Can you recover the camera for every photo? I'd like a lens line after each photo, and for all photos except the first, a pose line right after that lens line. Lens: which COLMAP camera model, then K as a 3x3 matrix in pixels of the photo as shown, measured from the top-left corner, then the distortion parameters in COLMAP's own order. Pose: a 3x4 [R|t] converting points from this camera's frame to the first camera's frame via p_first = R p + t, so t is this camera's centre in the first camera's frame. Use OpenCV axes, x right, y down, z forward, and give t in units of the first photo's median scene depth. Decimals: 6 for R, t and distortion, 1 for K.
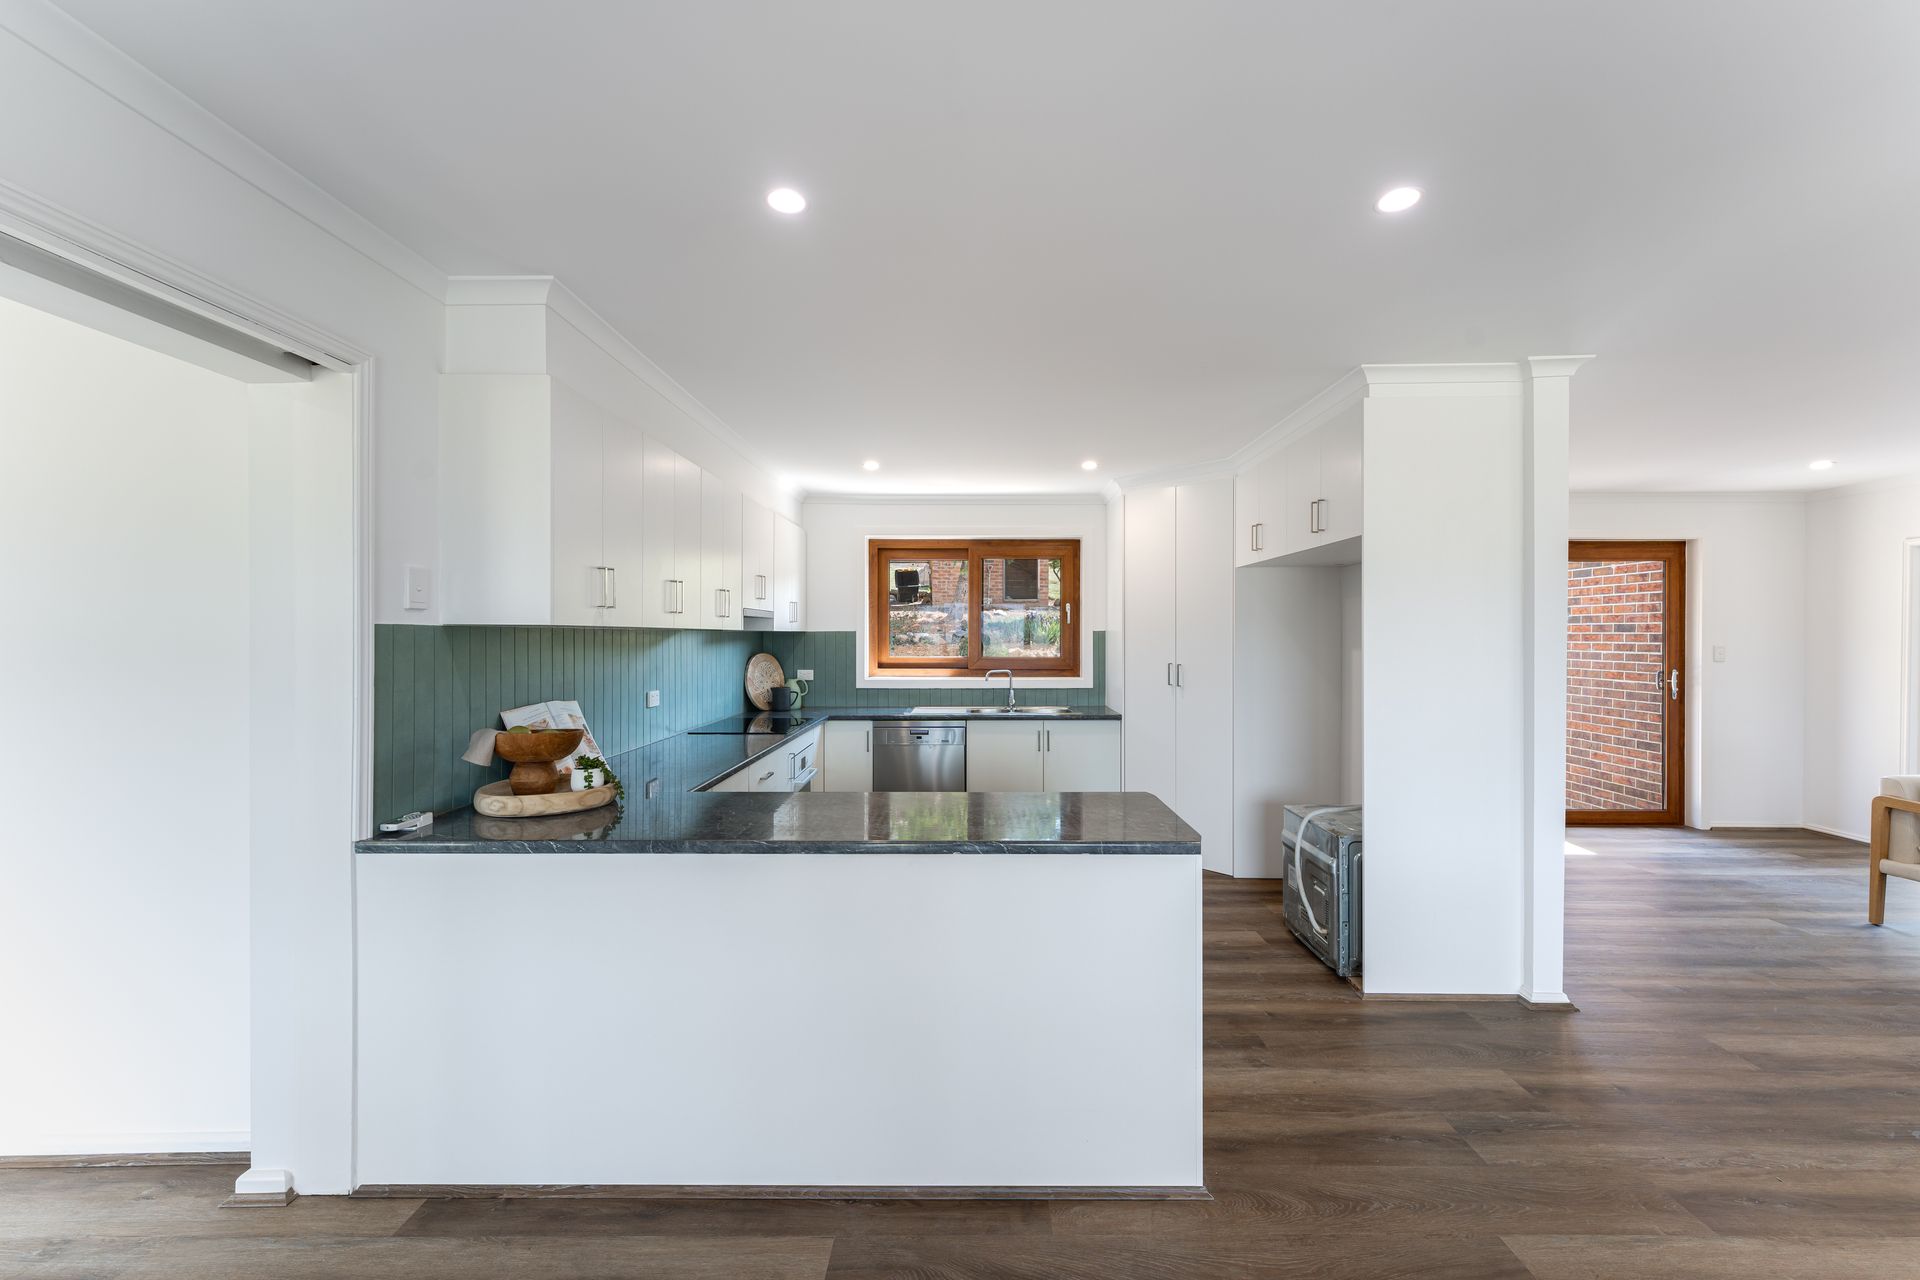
lens RADIAL K [[771.7, 0, 963.0], [0, 771.7, 644.9], [0, 0, 1]] dist [0.002991, -0.000049]
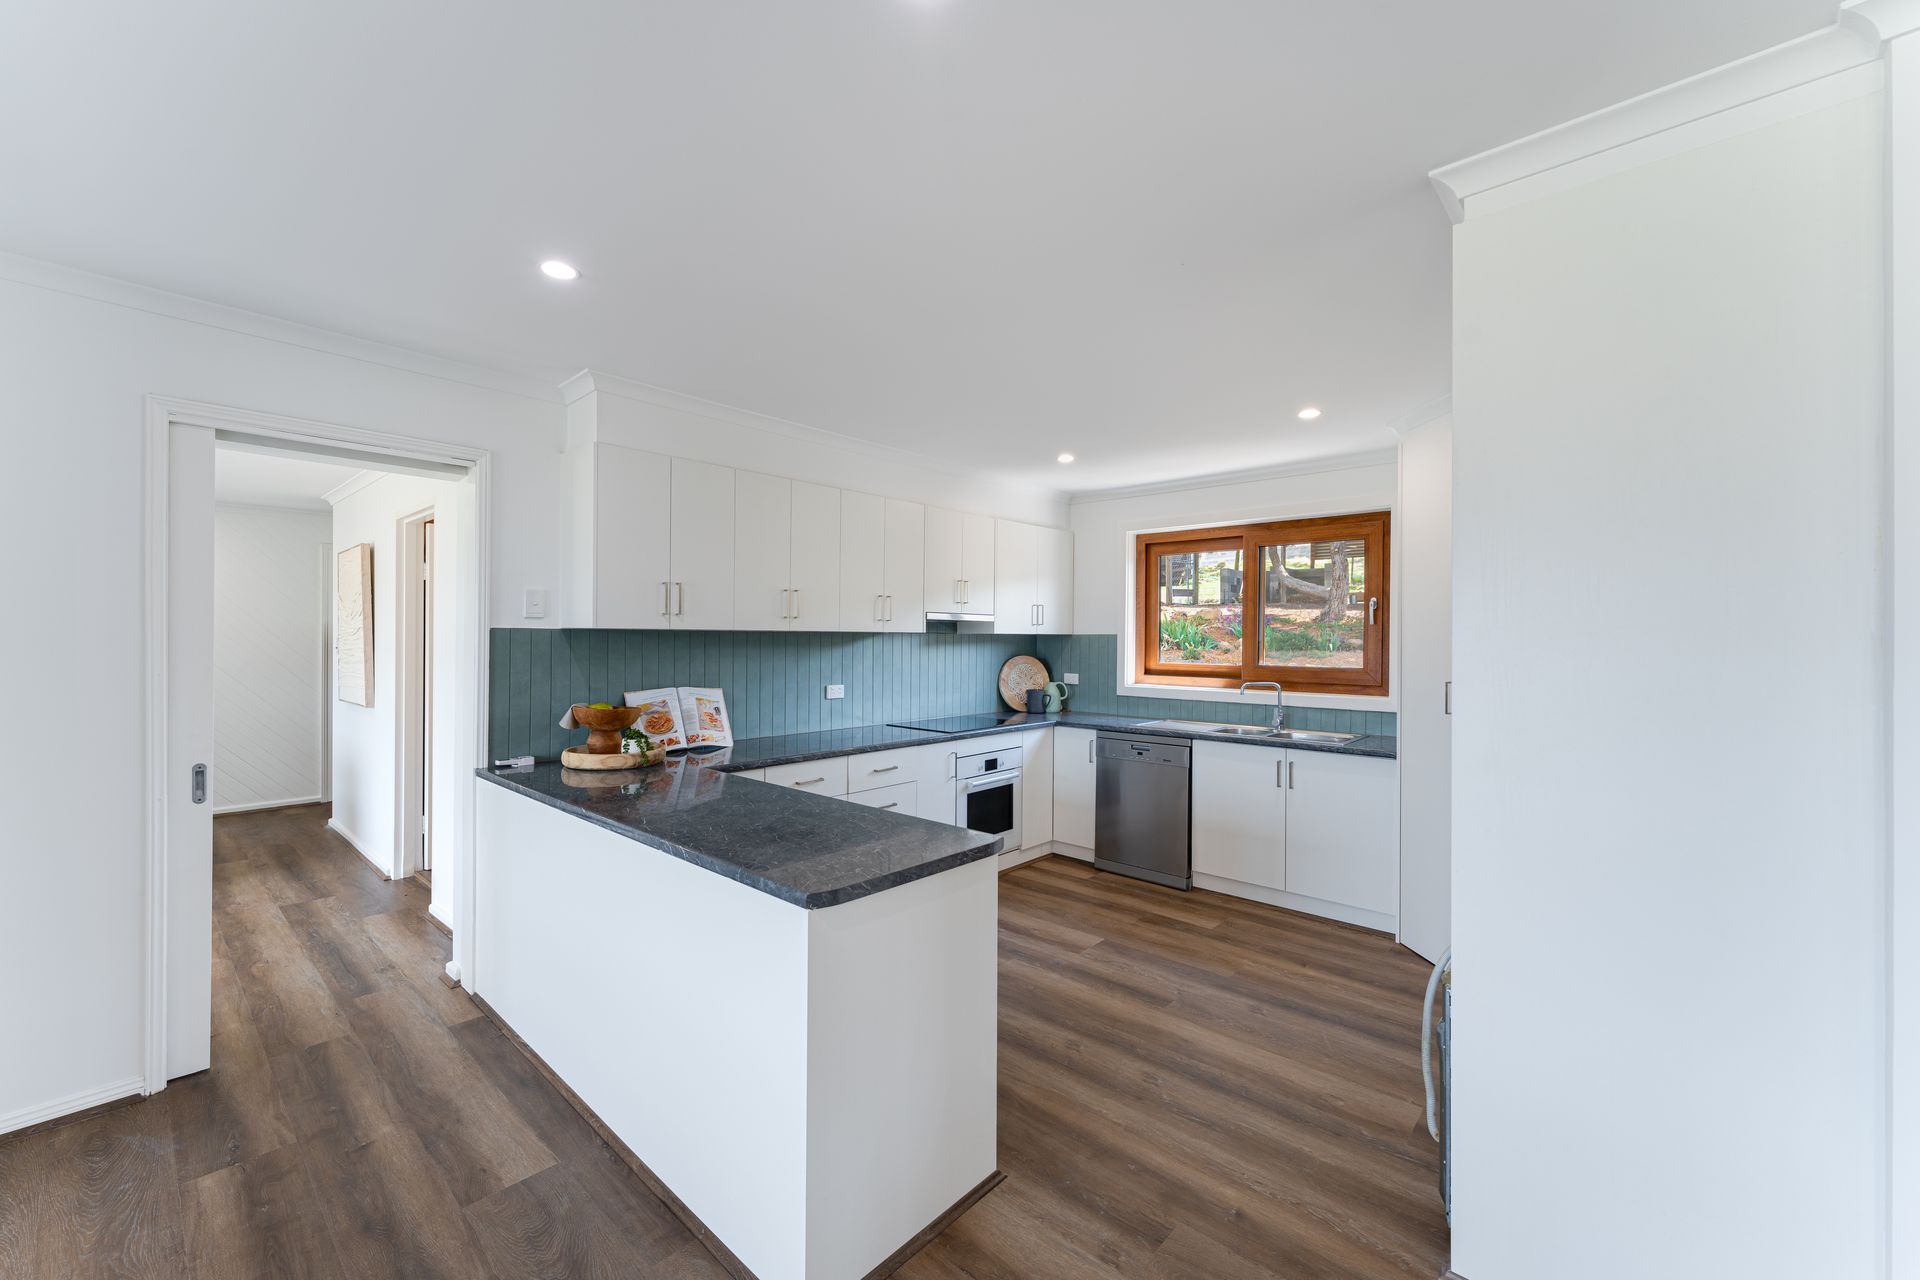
lens RADIAL K [[758.9, 0, 952.6], [0, 758.9, 645.4], [0, 0, 1]] dist [0.001981, 0.000165]
pose [[0.741311, 0.011304, -0.671067, 0.341828], [-0.013648, 0.999905, 0.001767, -0.003113], [0.671023, 0.007849, 0.741395, 0.185884]]
